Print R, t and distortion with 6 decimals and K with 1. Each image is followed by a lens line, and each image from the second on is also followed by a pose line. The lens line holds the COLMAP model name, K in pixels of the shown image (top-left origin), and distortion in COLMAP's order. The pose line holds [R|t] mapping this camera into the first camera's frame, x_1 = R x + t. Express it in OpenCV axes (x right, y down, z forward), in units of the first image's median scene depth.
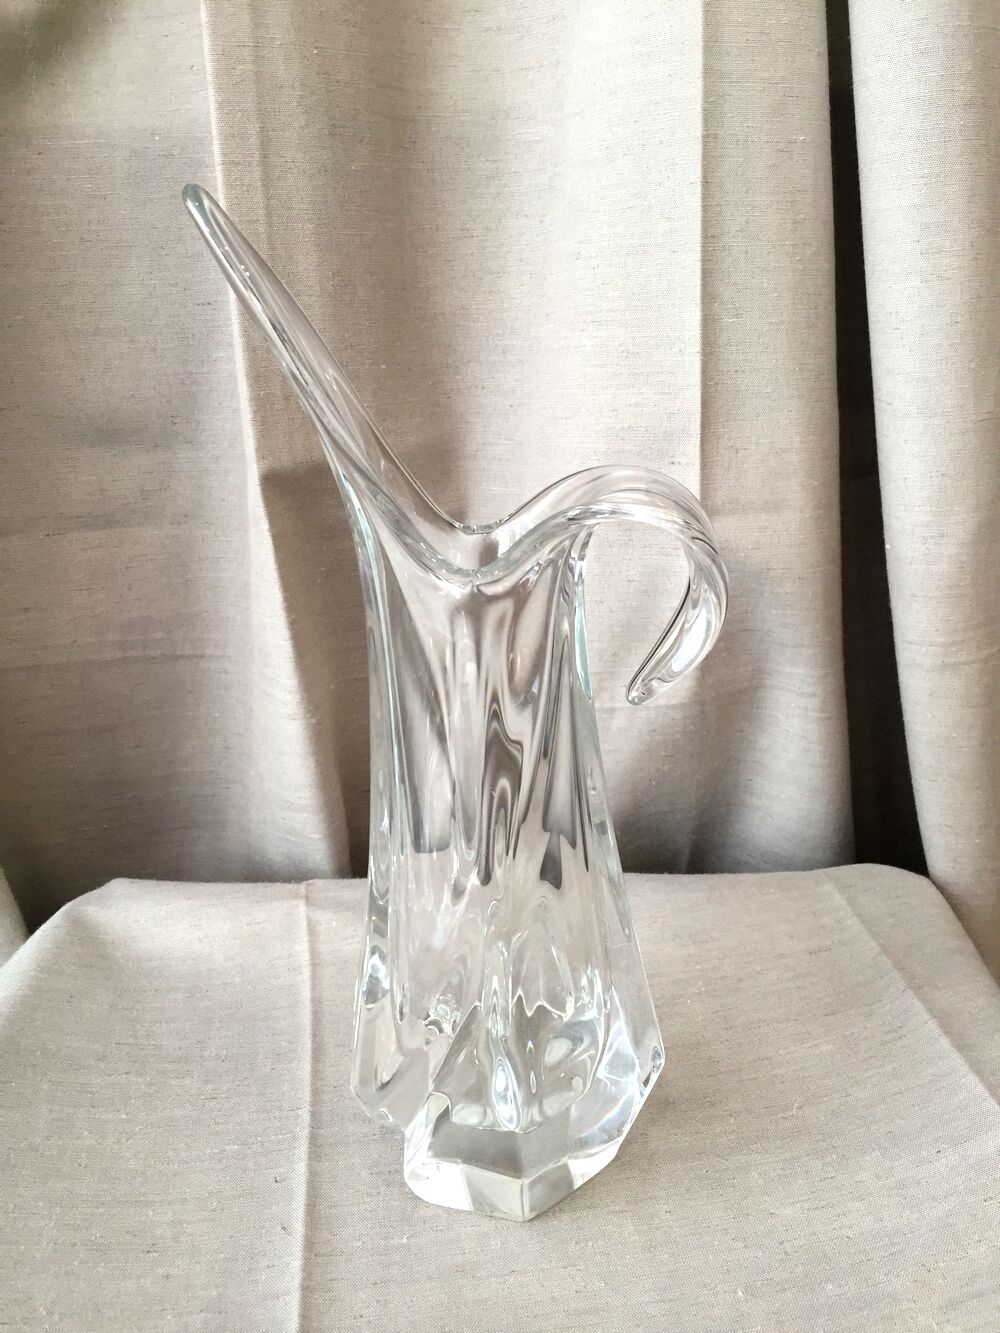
lens RADIAL K [[1134.9, 0, 493.1], [0, 1134.9, 674.5], [0, 0, 1]] dist [0.039561, -0.067815]
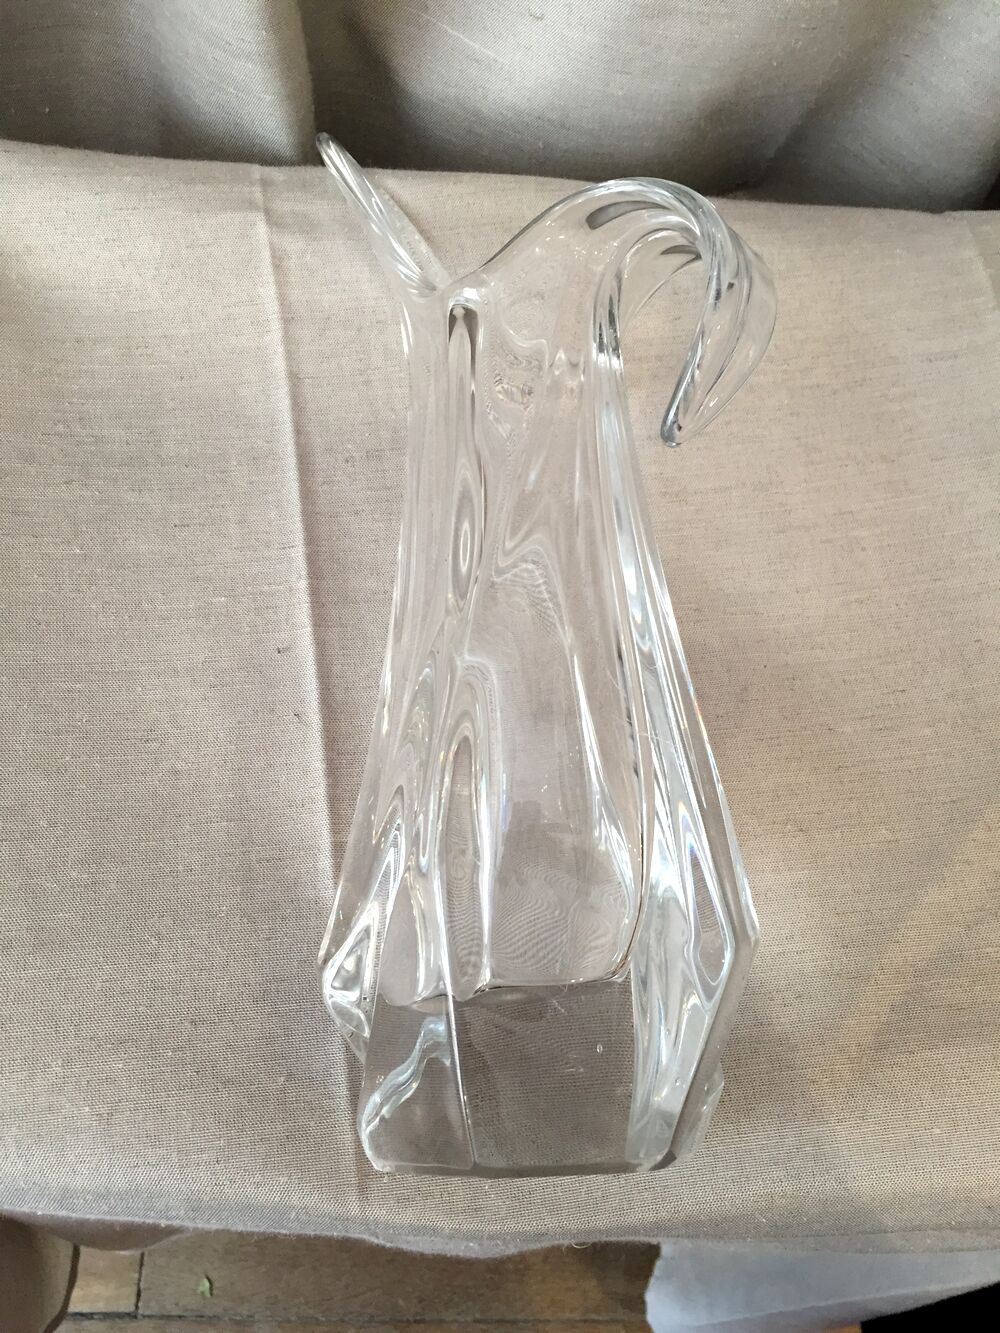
lens RADIAL K [[1134.9, 0, 495.6], [0, 1134.9, 670.3], [0, 0, 1]] dist [0.039561, -0.067815]
pose [[0.994887, 0.026540, 0.097440, -0.086453], [-0.089989, 0.670898, 0.736069, -0.158312], [-0.045837, -0.741074, 0.669857, 0.314298]]
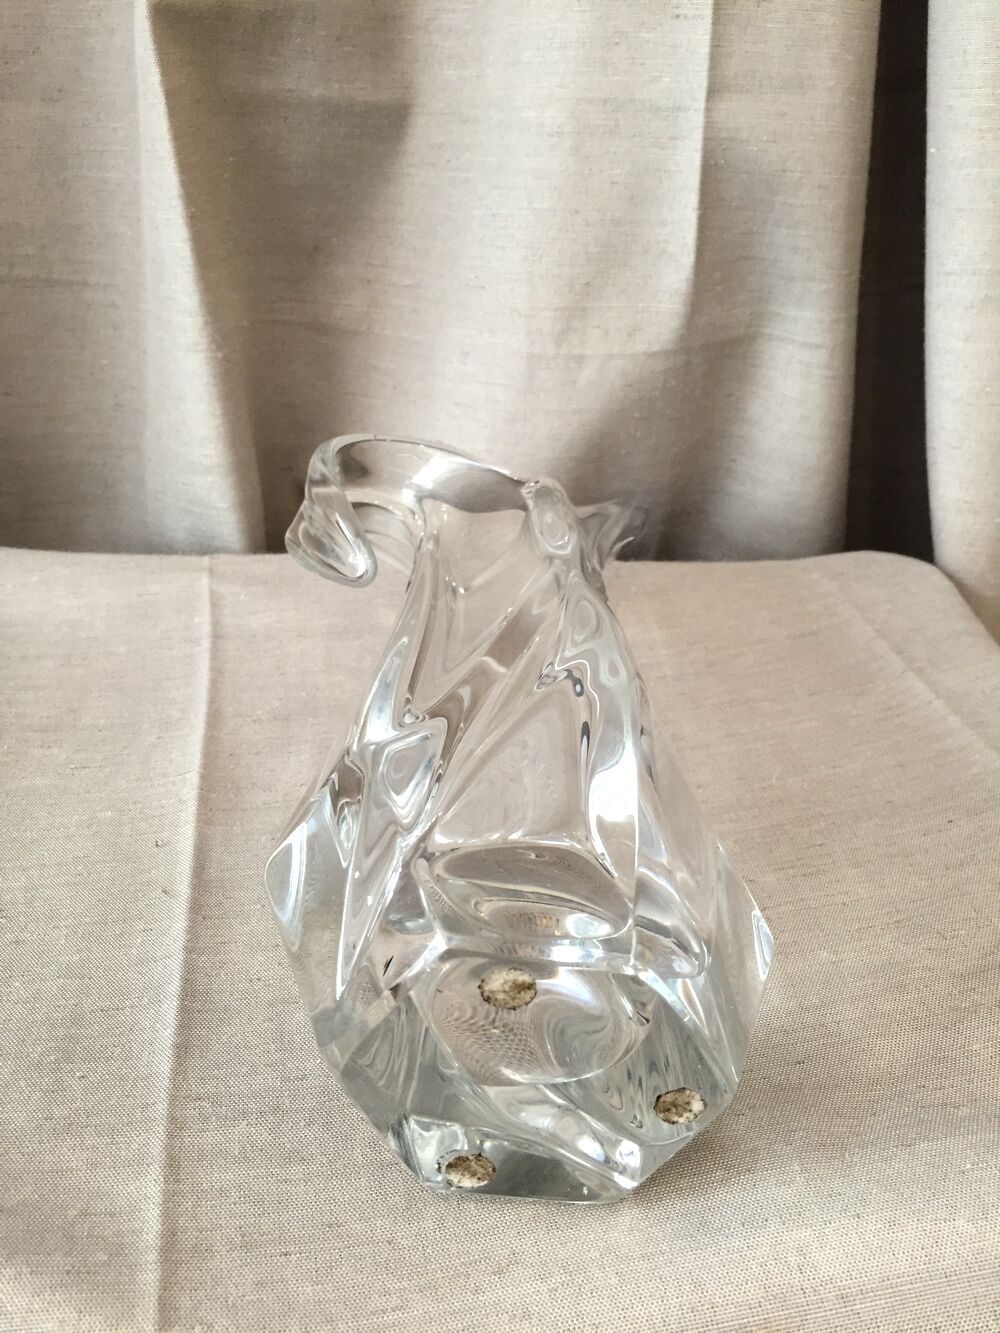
lens RADIAL K [[1134.9, 0, 498.2], [0, 1134.9, 674.3], [0, 0, 1]] dist [0.039561, -0.067815]
pose [[0.997542, 0.034802, 0.060811, 0.001445], [-0.043288, 0.988583, 0.144326, 0.151989], [-0.055094, -0.146604, 0.987660, 0.150958]]
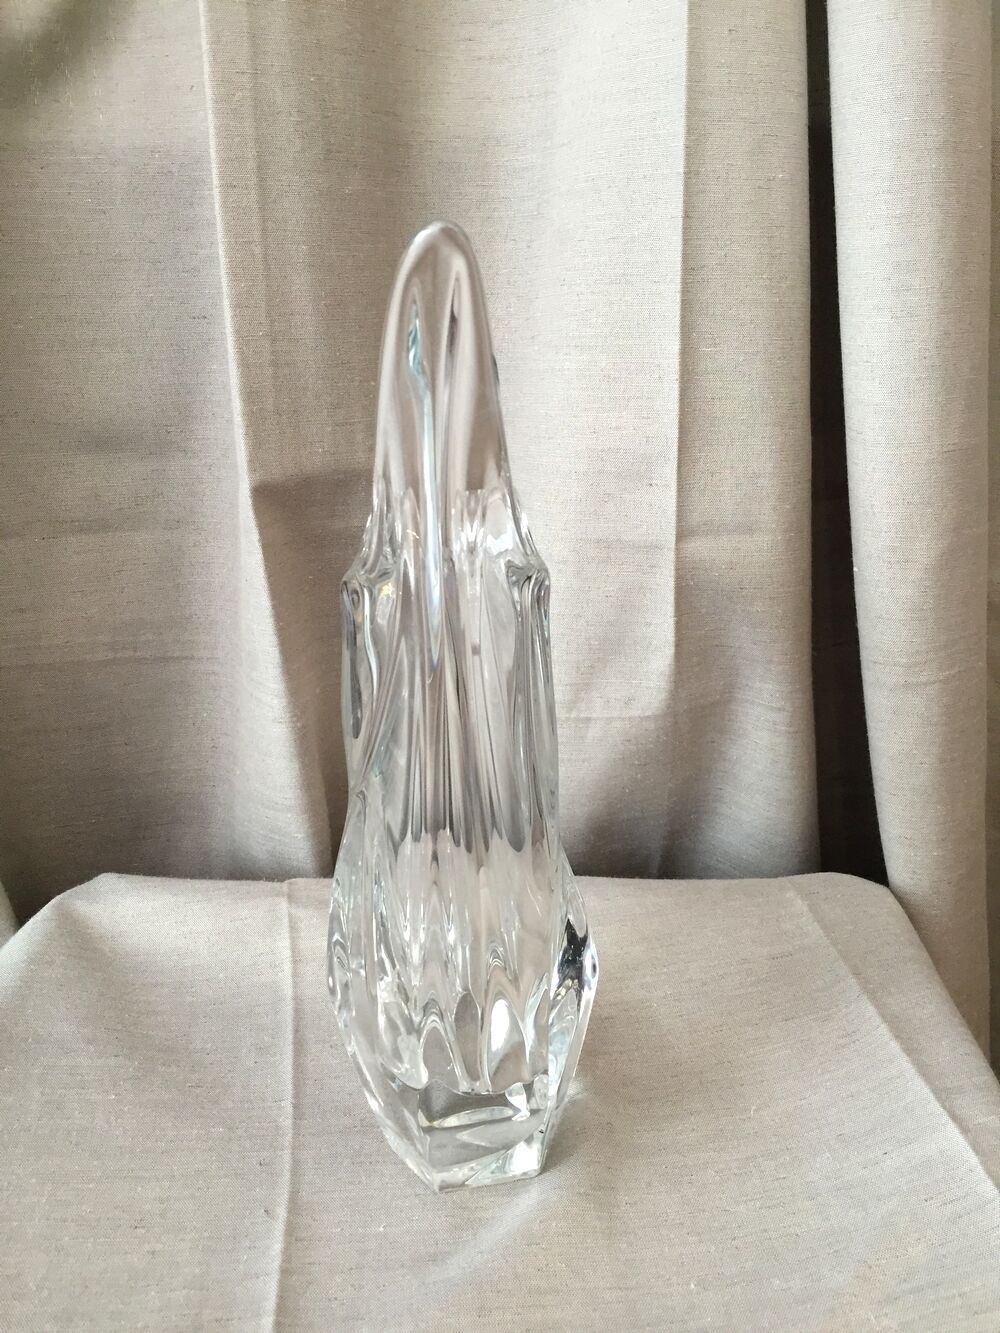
lens RADIAL K [[1134.9, 0, 492.3], [0, 1134.9, 673.3], [0, 0, 1]] dist [0.039561, -0.067815]
pose [[0.999747, 0.019987, 0.010310, 0.006389], [-0.020093, 0.999745, 0.010329, -0.021202], [-0.010101, -0.010534, 0.999893, -0.035222]]
